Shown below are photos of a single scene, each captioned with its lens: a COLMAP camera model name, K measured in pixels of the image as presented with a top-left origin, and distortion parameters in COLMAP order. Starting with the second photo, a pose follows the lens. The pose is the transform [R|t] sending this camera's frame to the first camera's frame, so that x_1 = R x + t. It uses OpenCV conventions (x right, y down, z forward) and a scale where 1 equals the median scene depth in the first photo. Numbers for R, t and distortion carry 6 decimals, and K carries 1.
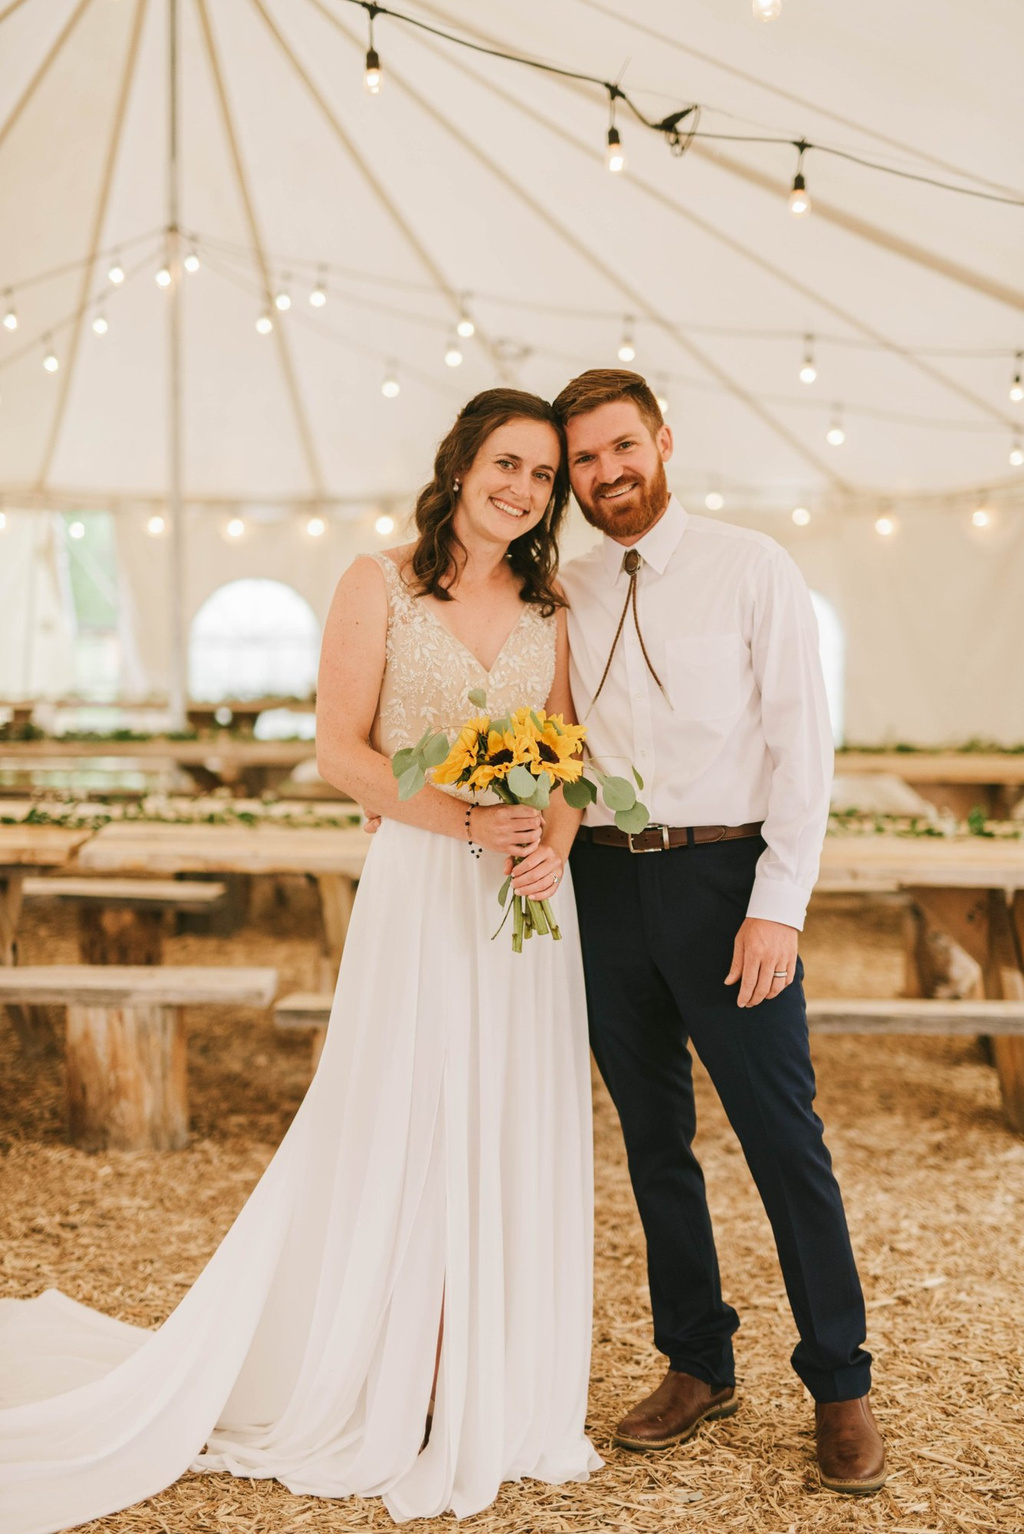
lens RADIAL K [[2143.3, 0, 512.0], [0, 2143.3, 767.0], [0, 0, 1]] dist [0.082927, -0.309472]
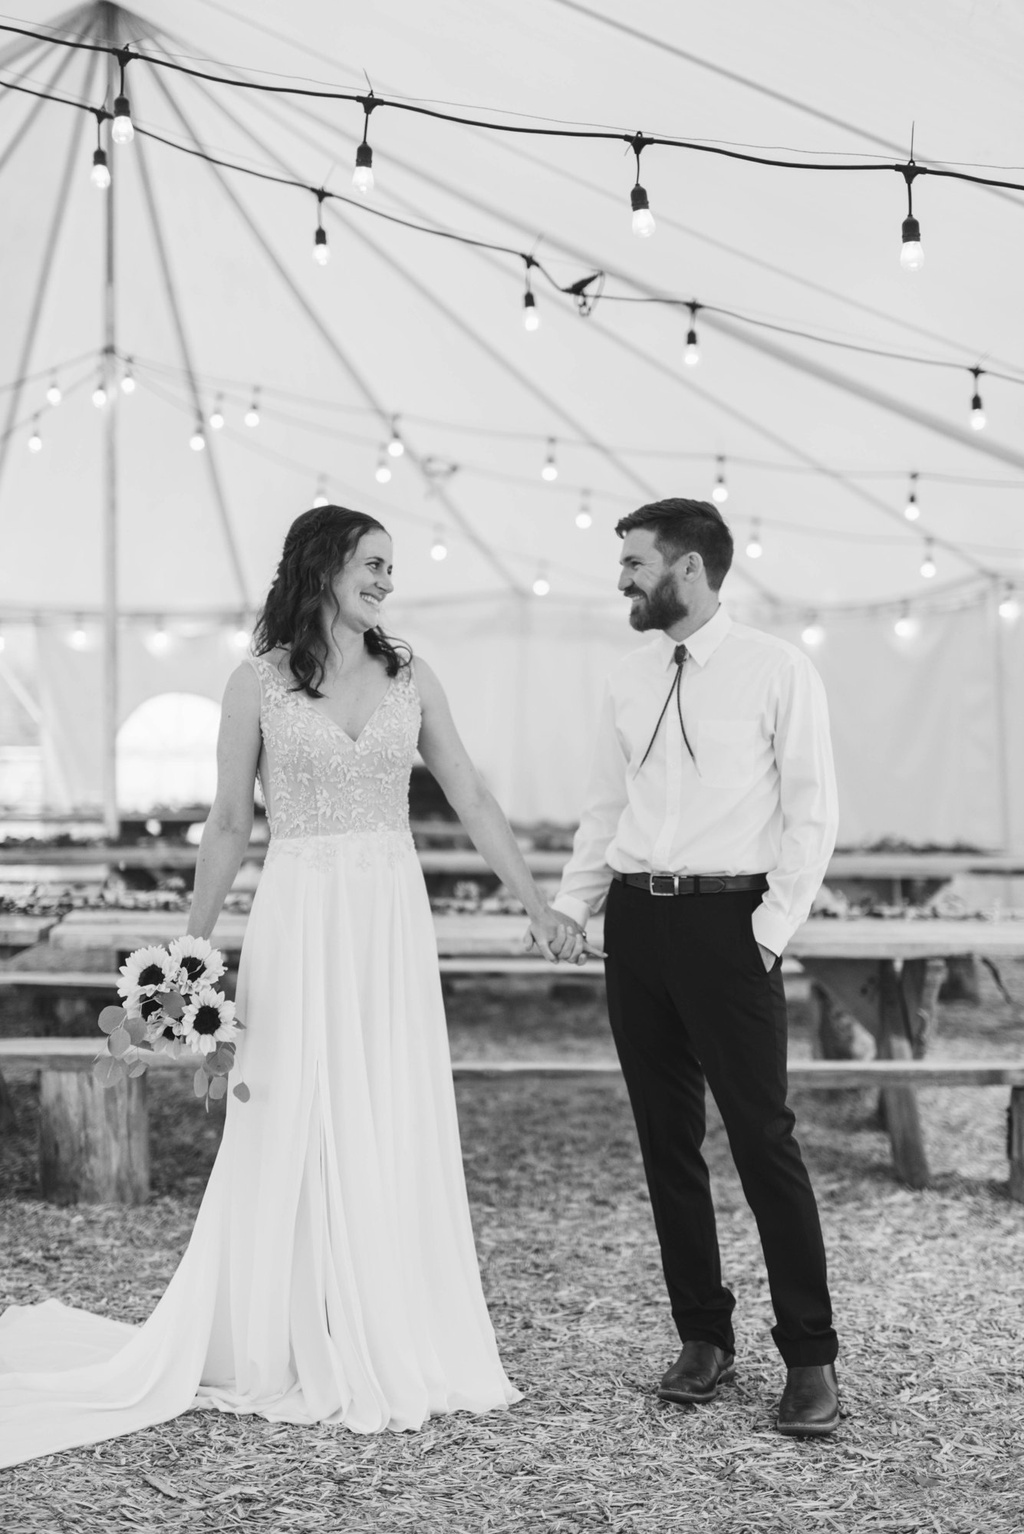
lens RADIAL K [[2143.3, 0, 512.0], [0, 2143.3, 767.0], [0, 0, 1]] dist [0.082927, -0.309472]
pose [[0.999443, -0.005660, 0.032886, -0.001248], [0.007342, 0.998658, -0.051268, 0.014478], [-0.032551, 0.051481, 0.998143, -0.123317]]
